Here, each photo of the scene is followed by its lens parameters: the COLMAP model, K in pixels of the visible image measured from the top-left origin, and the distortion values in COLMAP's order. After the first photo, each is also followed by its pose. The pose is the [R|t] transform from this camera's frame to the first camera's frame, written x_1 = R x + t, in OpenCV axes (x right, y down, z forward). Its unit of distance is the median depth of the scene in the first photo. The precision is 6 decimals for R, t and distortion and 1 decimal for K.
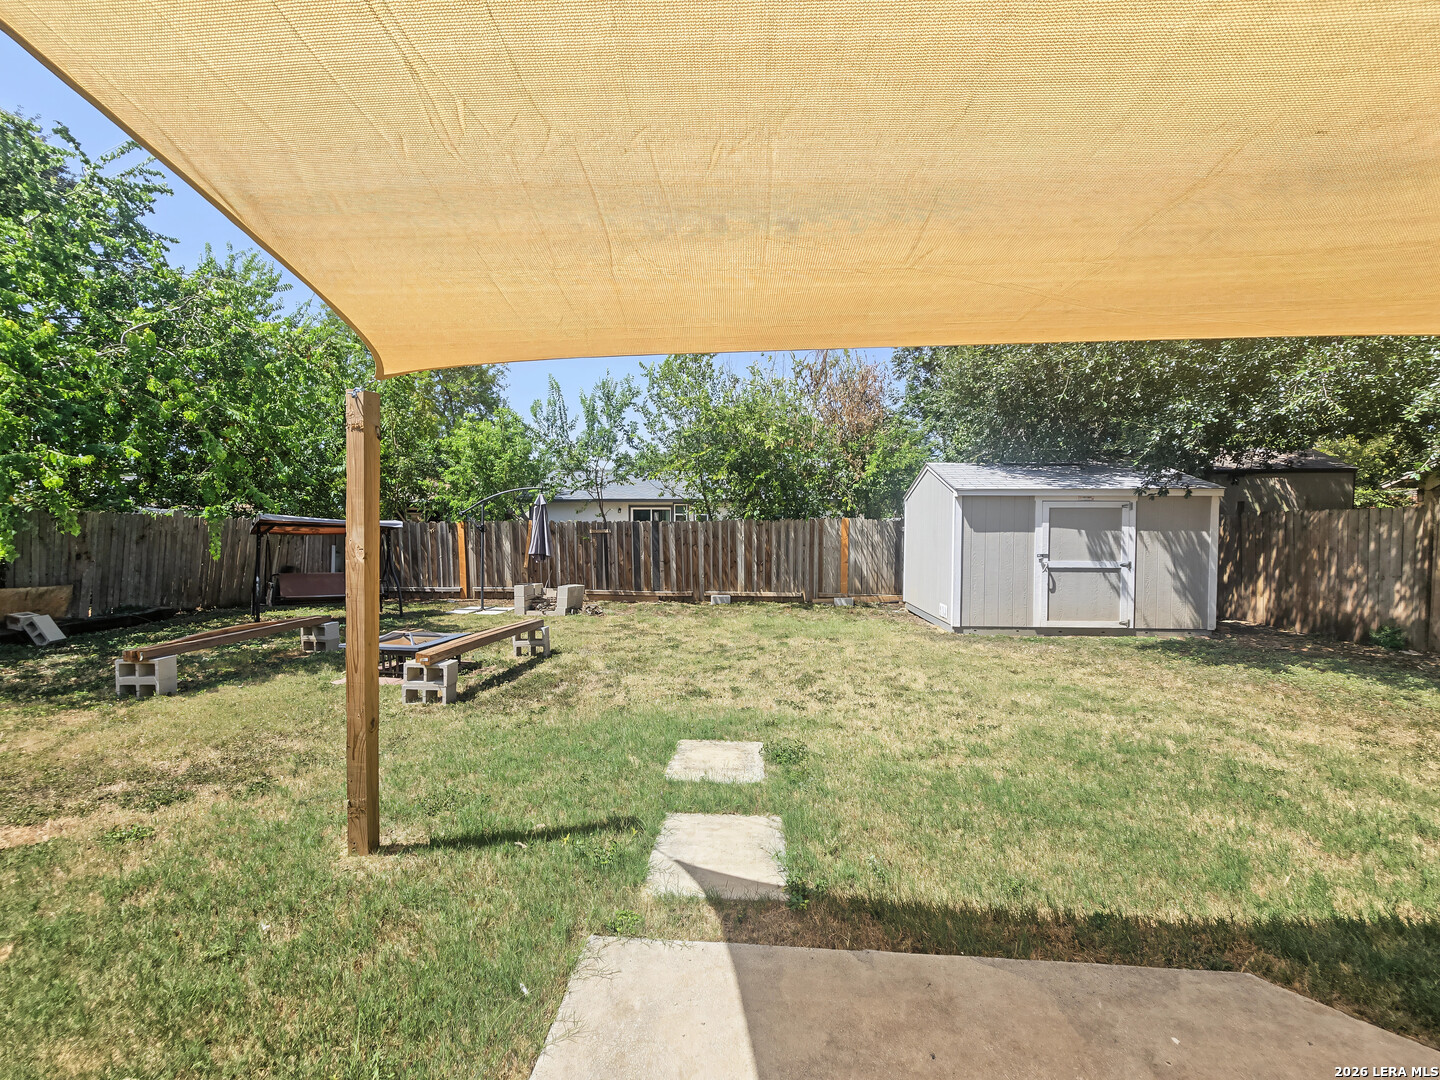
lens RADIAL K [[618.0, 0, 726.4], [0, 618.0, 527.8], [0, 0, 1]] dist [-0.003192, 0.003982]
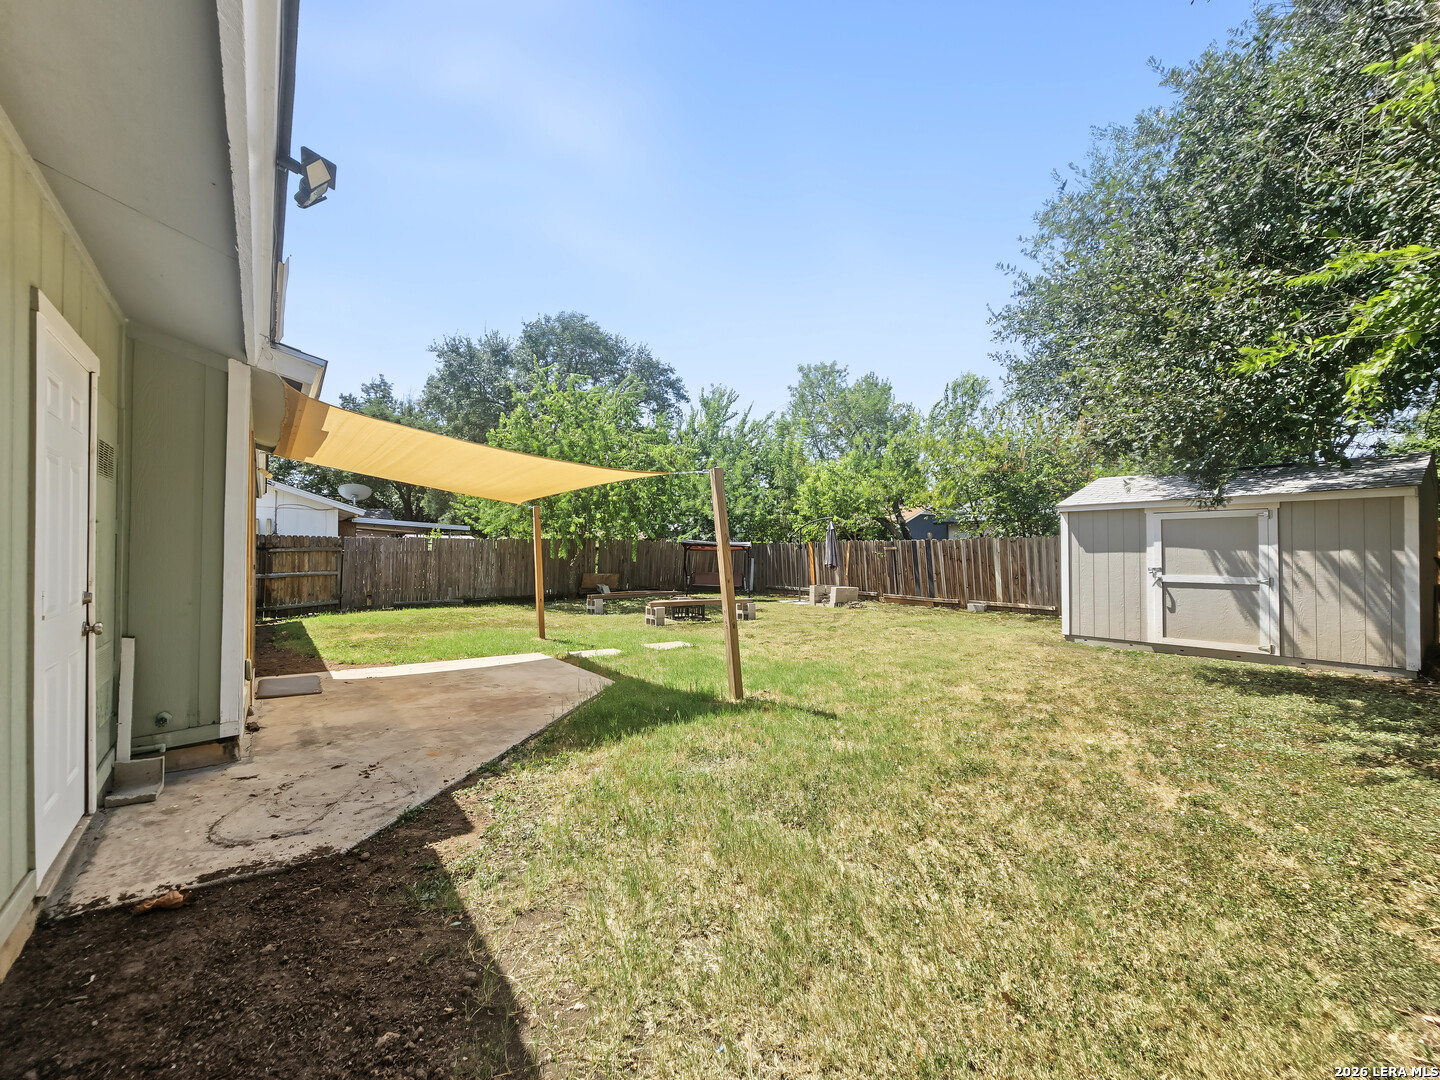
lens RADIAL K [[618.0, 0, 726.4], [0, 618.0, 527.8], [0, 0, 1]] dist [-0.003192, 0.003982]
pose [[0.649872, -0.032940, -0.759329, 0.734008], [0.006743, 0.999271, -0.037578, 0.010515], [0.760014, 0.019301, 0.649621, -0.130790]]
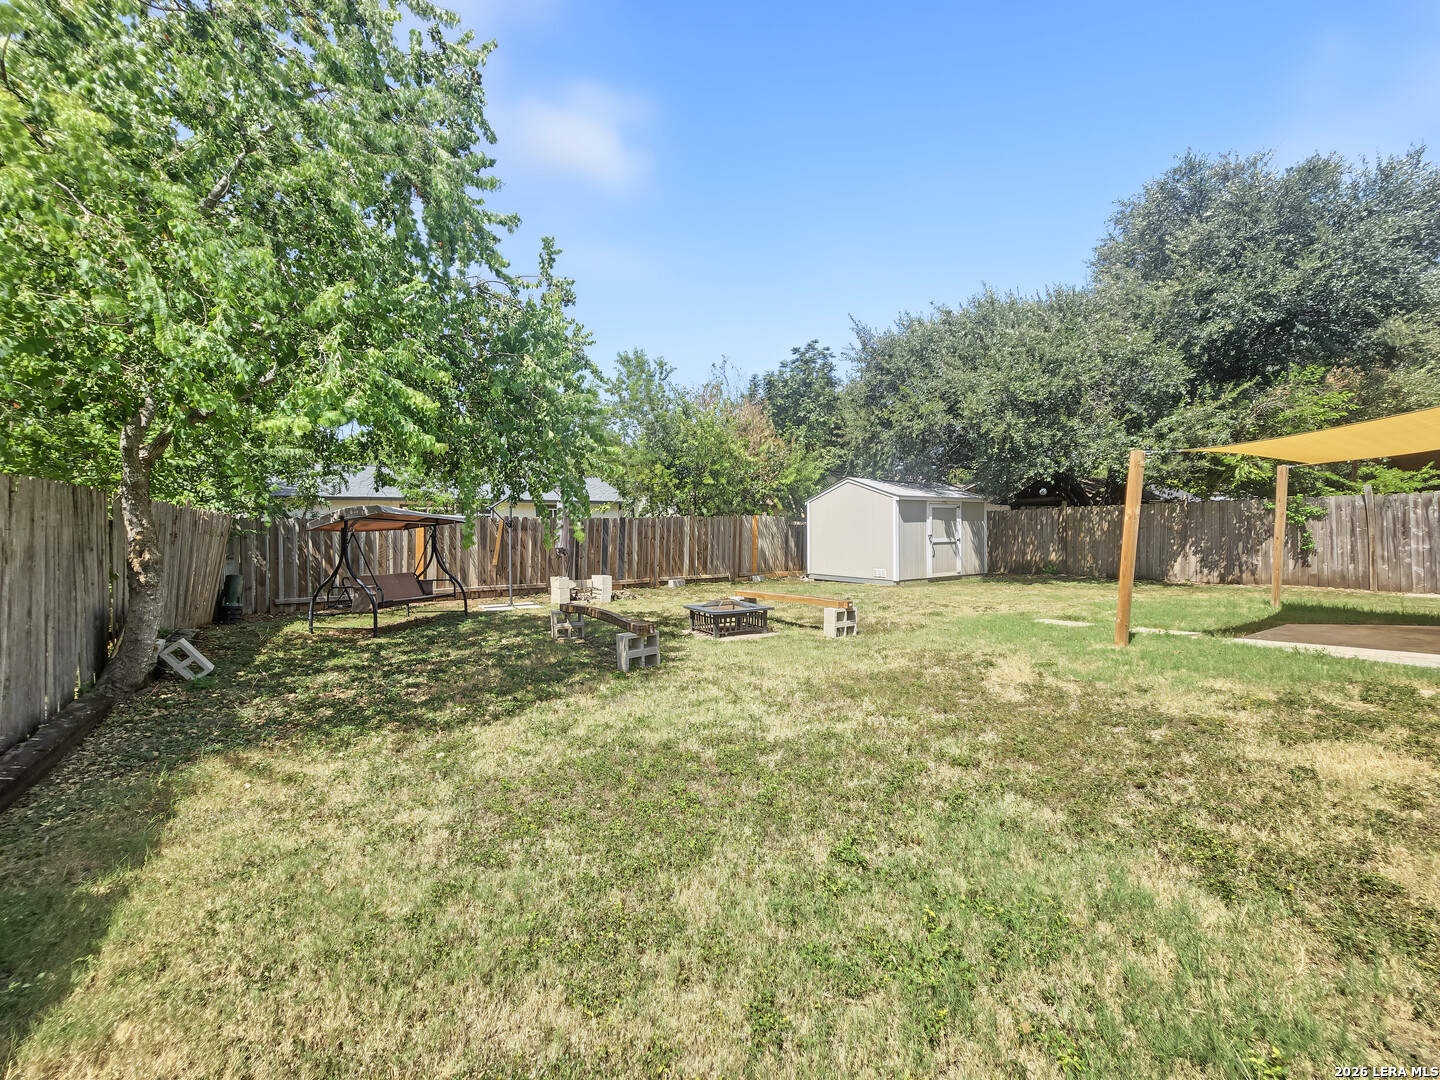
lens RADIAL K [[618.0, 0, 726.4], [0, 618.0, 527.8], [0, 0, 1]] dist [-0.003192, 0.003982]
pose [[0.793344, -0.014164, 0.608608, -0.855599], [0.013641, 0.999892, 0.005490, 0.005378], [-0.608620, 0.003947, 0.793452, -0.008971]]
